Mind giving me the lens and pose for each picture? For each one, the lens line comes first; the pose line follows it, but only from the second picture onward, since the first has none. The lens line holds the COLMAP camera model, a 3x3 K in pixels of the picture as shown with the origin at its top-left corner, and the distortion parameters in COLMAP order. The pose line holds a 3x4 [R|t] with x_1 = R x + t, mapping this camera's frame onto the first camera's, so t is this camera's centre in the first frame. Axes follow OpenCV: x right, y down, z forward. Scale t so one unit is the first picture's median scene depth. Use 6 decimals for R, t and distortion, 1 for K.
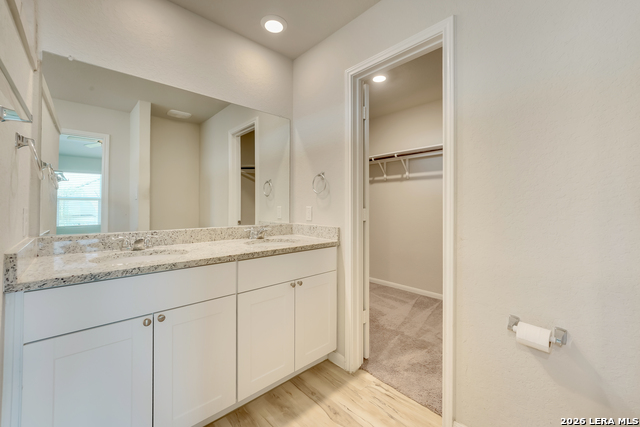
lens RADIAL K [[259.9, 0, 317.5], [0, 259.9, 203.3], [0, 0, 1]] dist [-0.011558, 0.001754]
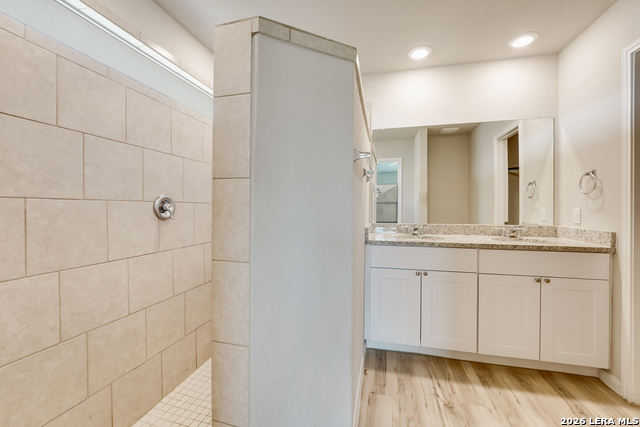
lens RADIAL K [[261.1, 0, 319.5], [0, 261.1, 209.1], [0, 0, 1]] dist [-0.018744, 0.003245]
pose [[0.546880, 0.004551, -0.837198, 0.263146], [0.010822, 0.999863, 0.012505, -0.007106], [0.837141, -0.015899, 0.546756, -0.303668]]
